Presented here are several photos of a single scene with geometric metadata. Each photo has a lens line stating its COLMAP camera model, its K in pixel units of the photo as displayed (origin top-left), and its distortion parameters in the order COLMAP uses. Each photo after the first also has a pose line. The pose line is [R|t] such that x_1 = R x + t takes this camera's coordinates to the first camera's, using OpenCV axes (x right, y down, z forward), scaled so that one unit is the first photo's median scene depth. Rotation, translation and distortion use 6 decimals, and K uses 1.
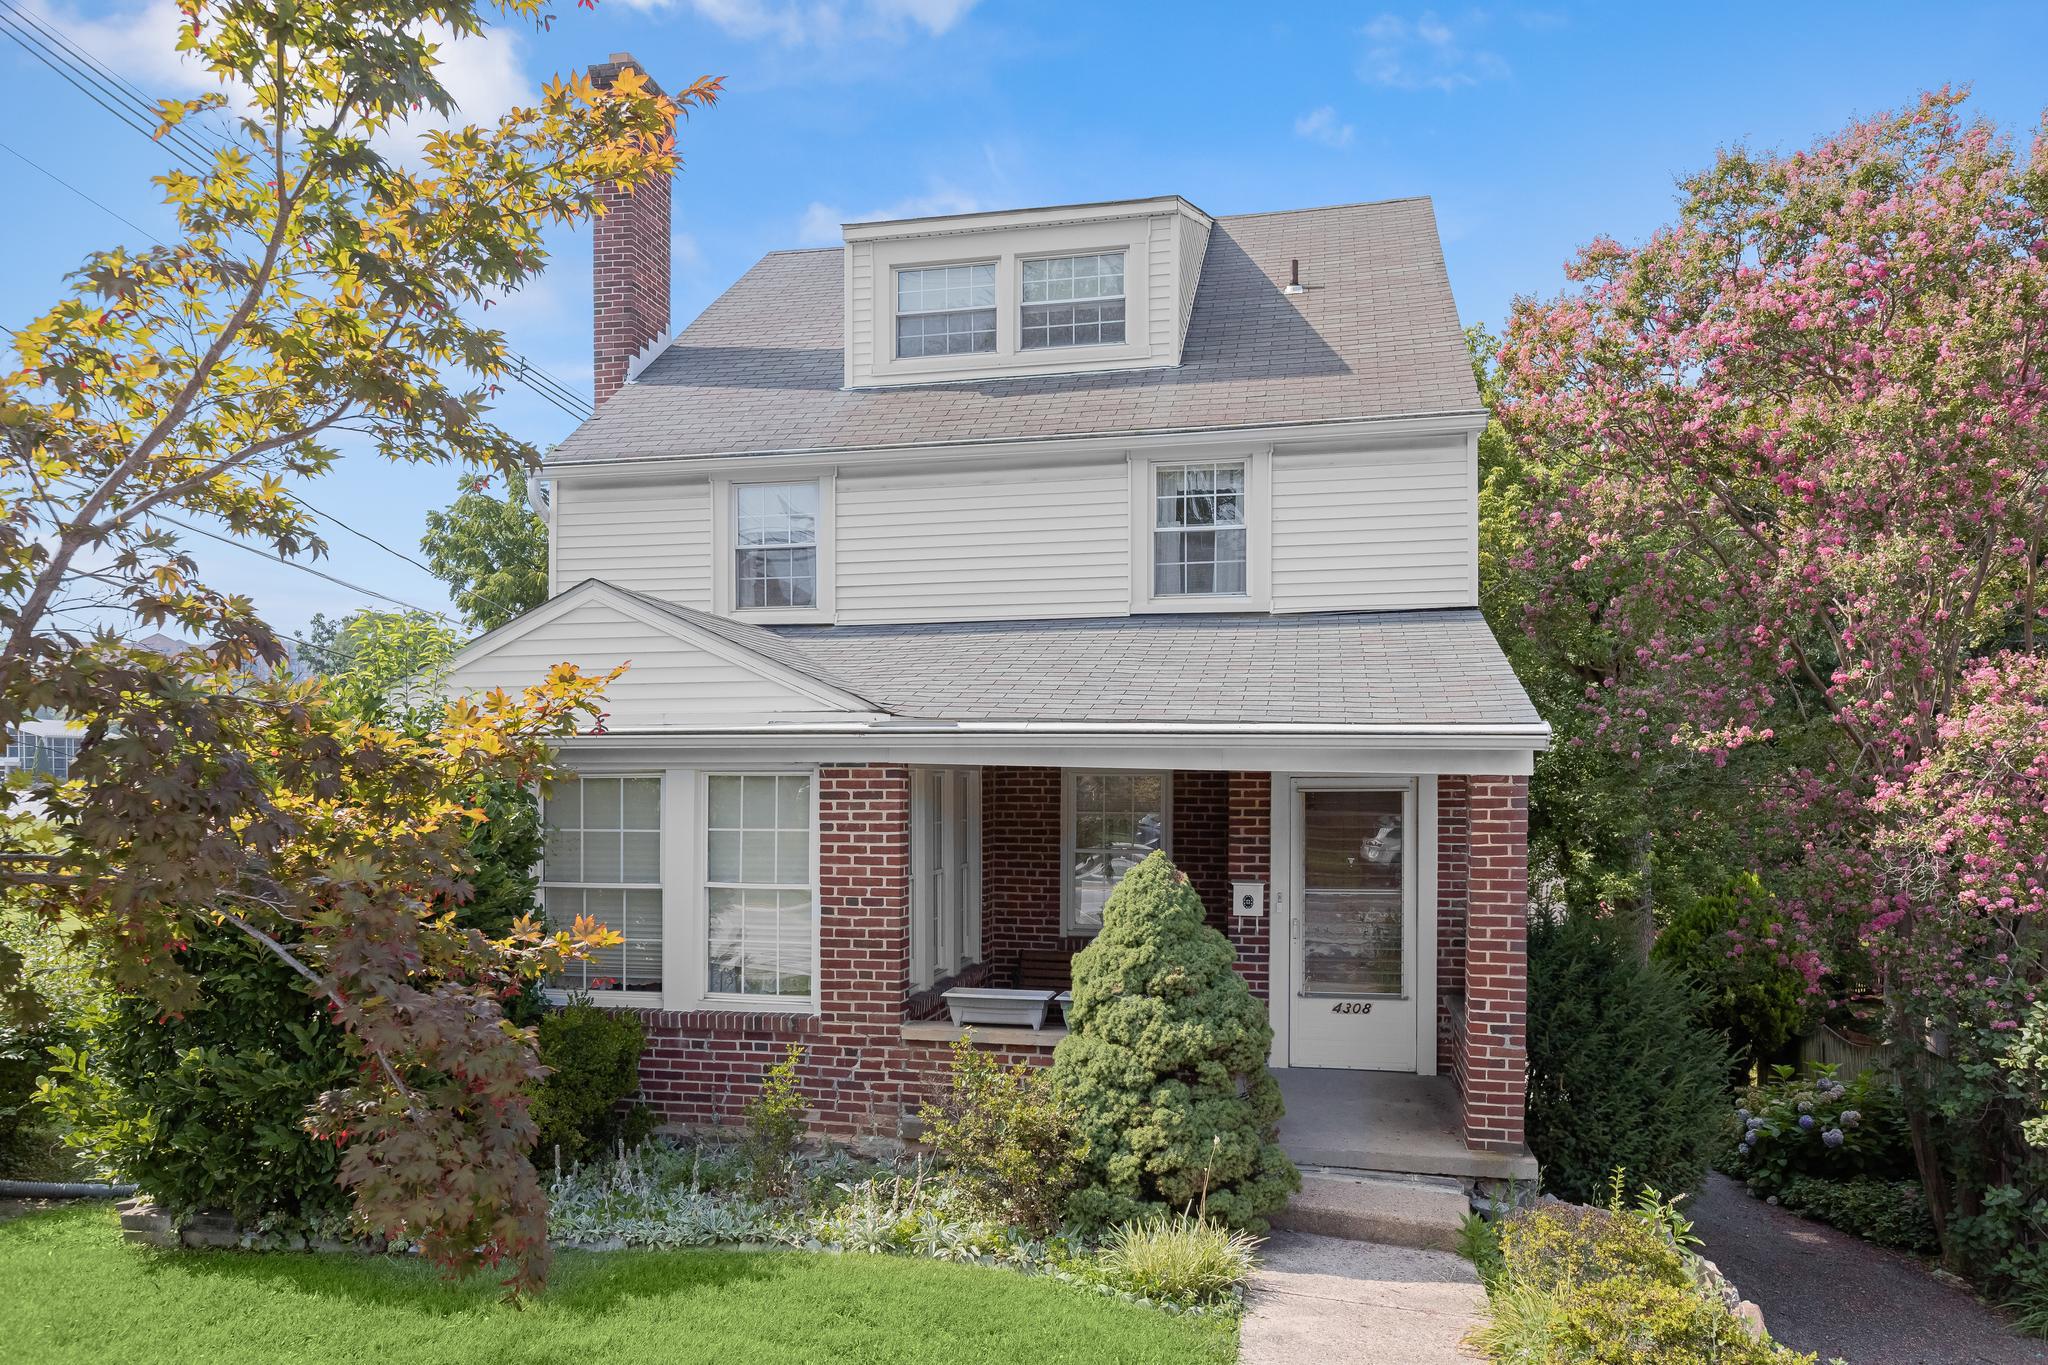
lens RADIAL K [[1477.9, 0, 892.2], [0, 1477.9, 769.2], [0, 0, 1]] dist [0.001031, 0.011329]
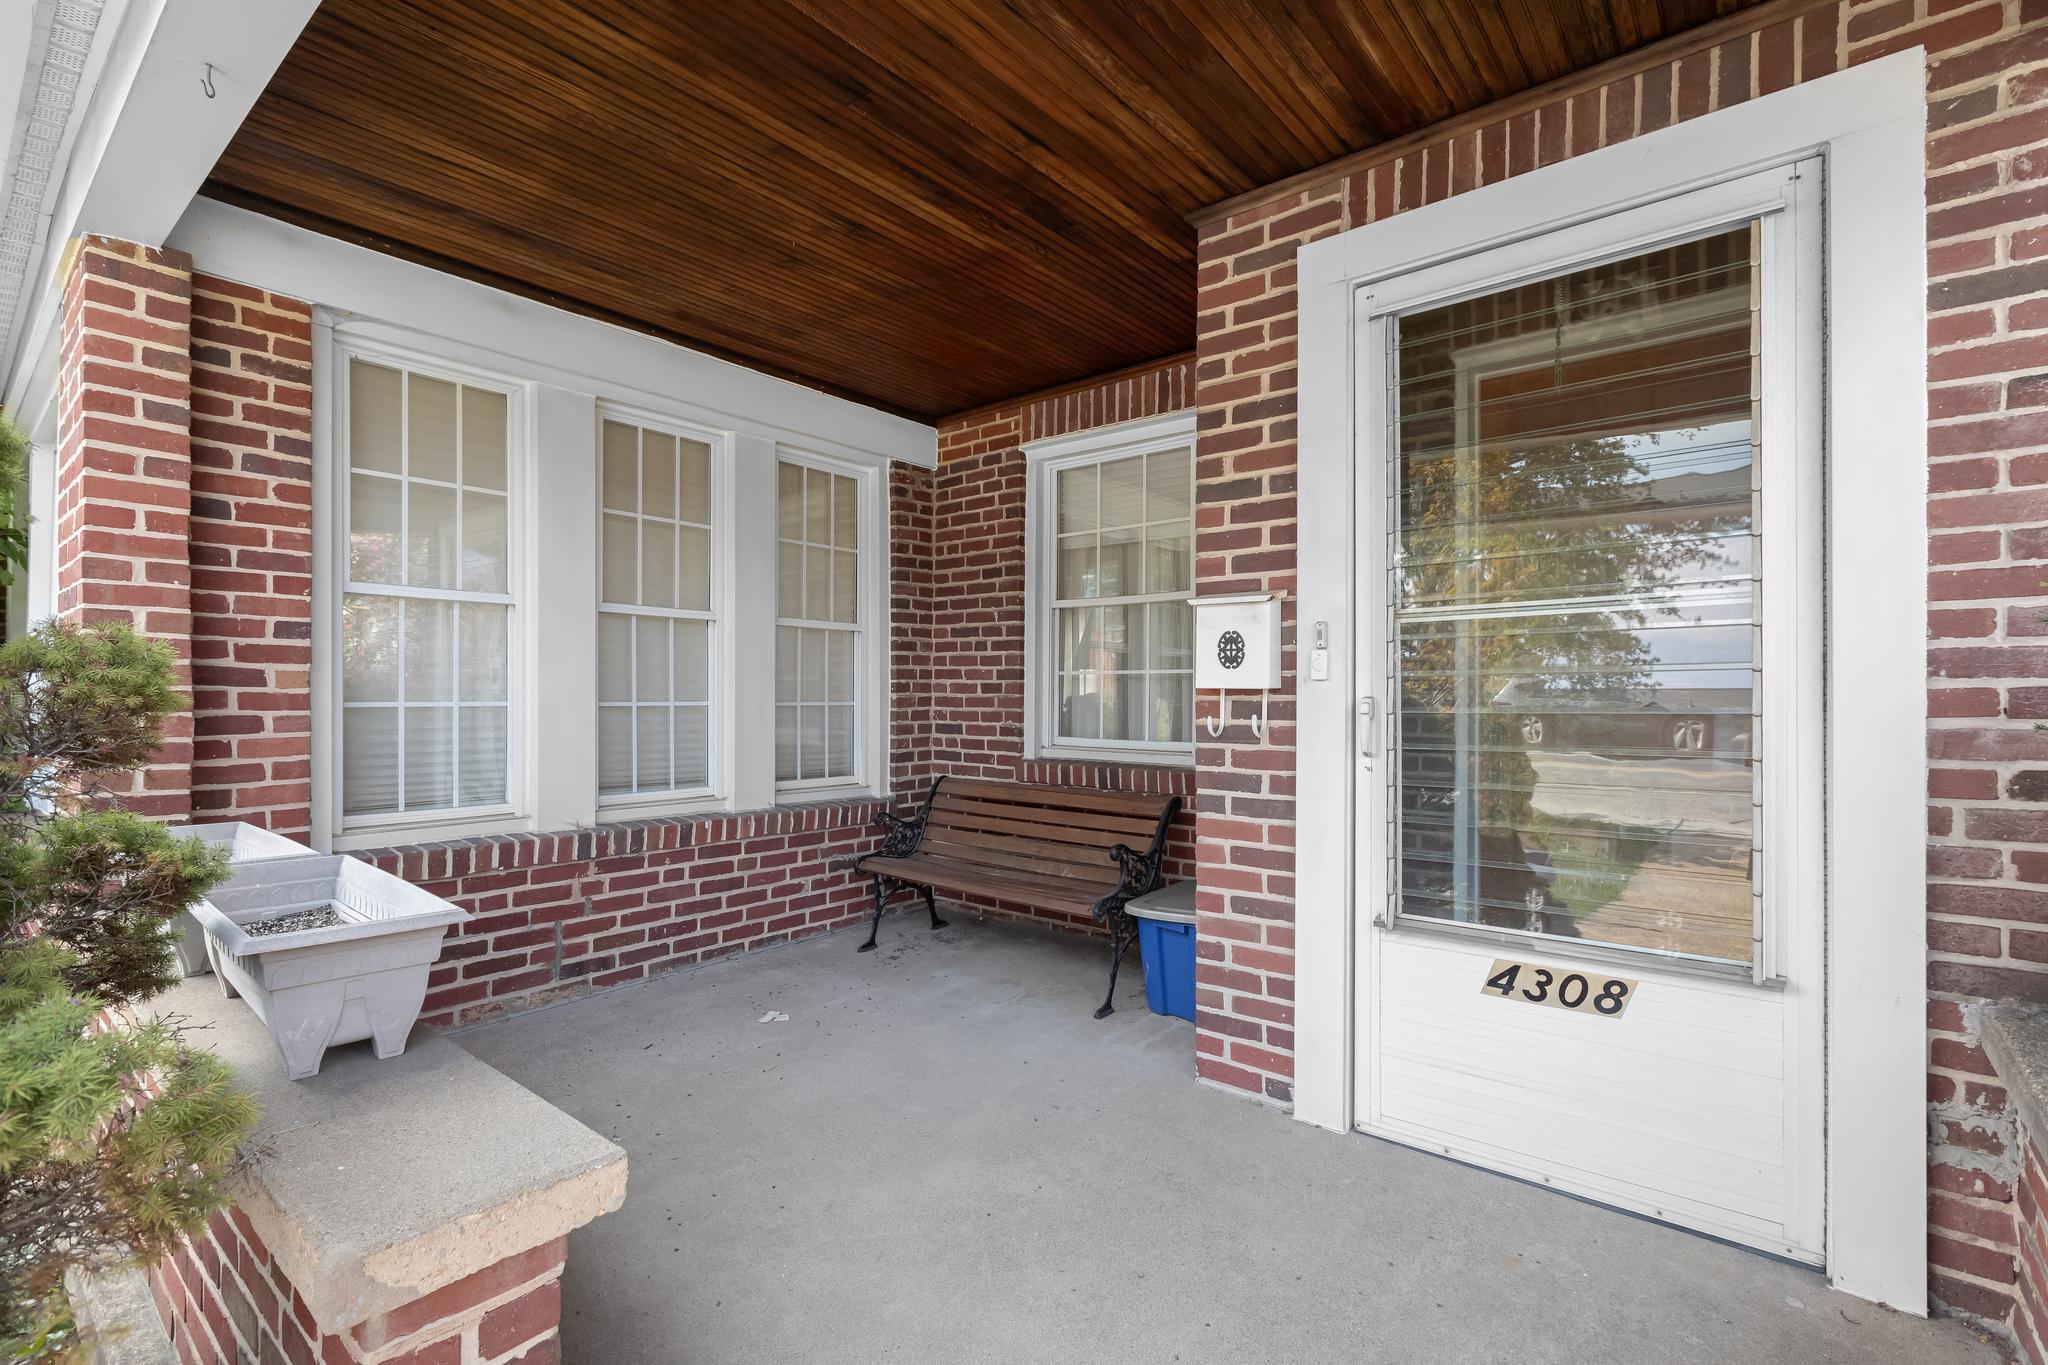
lens RADIAL K [[891.0, 0, 1023.3], [0, 891.0, 691.2], [0, 0, 1]] dist [-0.004722, 0.000448]
pose [[0.897433, -0.002761, -0.441143, 0.325882], [0.000113, 0.999982, -0.006028, 0.112975], [0.441152, 0.005360, 0.897417, 0.873210]]
